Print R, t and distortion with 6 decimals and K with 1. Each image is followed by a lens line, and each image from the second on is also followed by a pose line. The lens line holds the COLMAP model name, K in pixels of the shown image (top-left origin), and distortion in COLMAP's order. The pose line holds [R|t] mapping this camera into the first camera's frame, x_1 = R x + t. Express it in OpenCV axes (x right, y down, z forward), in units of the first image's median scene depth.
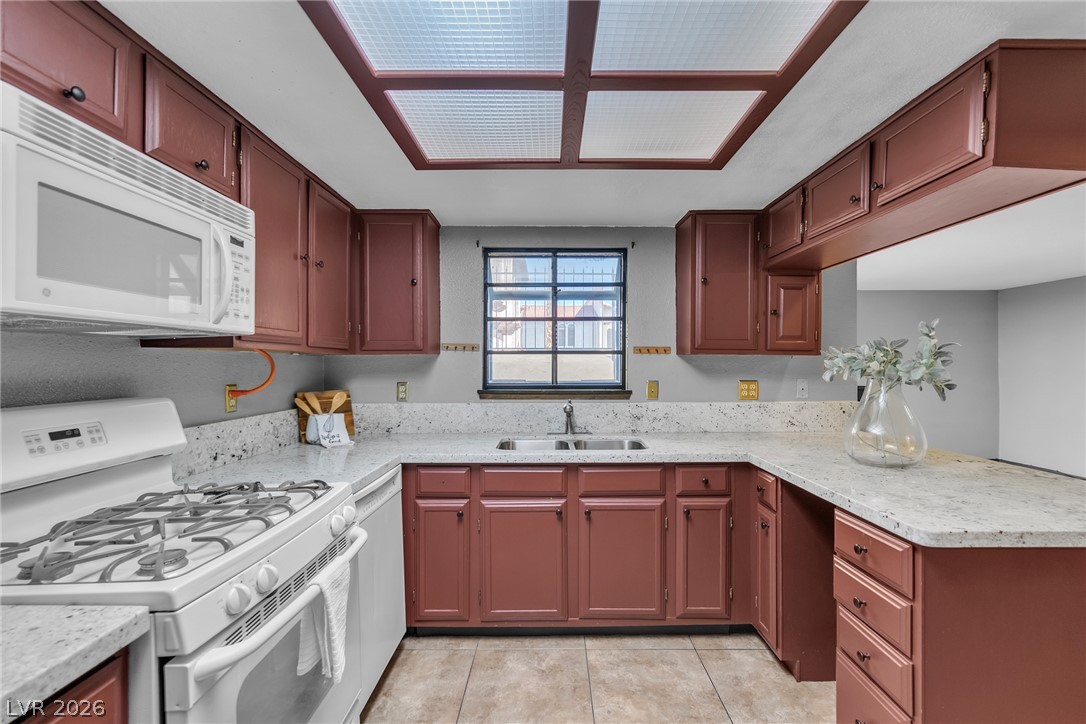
lens RADIAL K [[489.4, 0, 543.0], [0, 489.4, 362.0], [0, 0, 1]] dist [-0.001353, -0.000054]
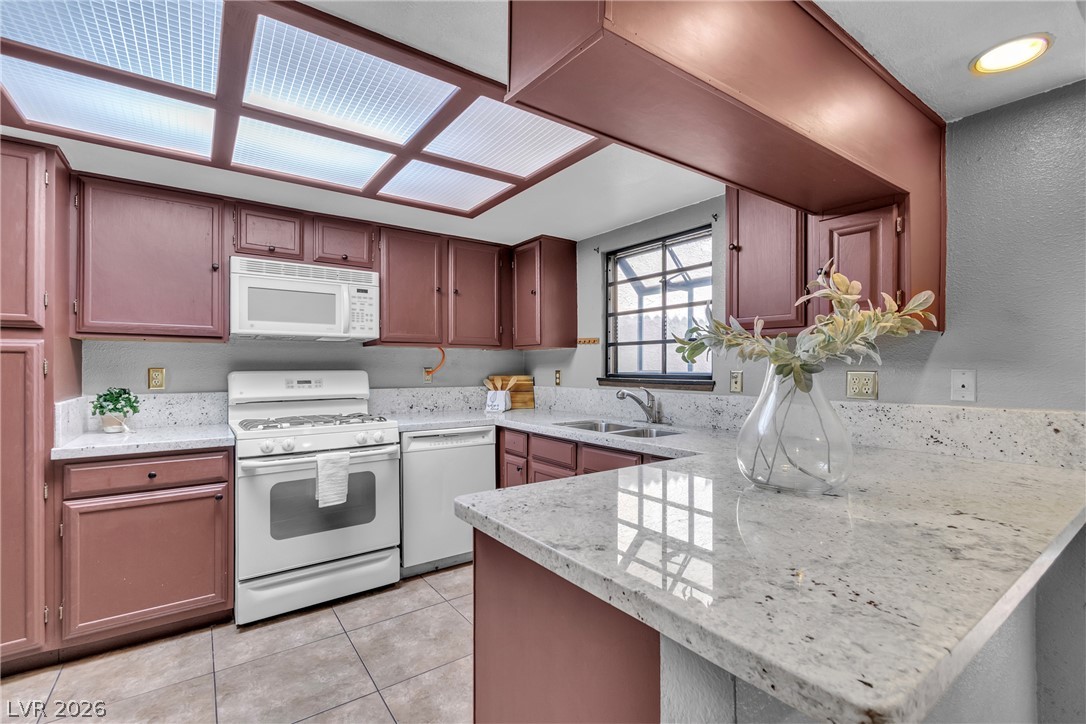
lens RADIAL K [[475.8, 0, 538.1], [0, 475.8, 365.1], [0, 0, 1]] dist [0.000426, 0.000330]
pose [[0.587666, -0.002565, -0.809099, 0.701251], [0.002200, 0.999996, -0.001572, 0.029583], [0.809101, -0.000856, 0.587670, 0.234040]]
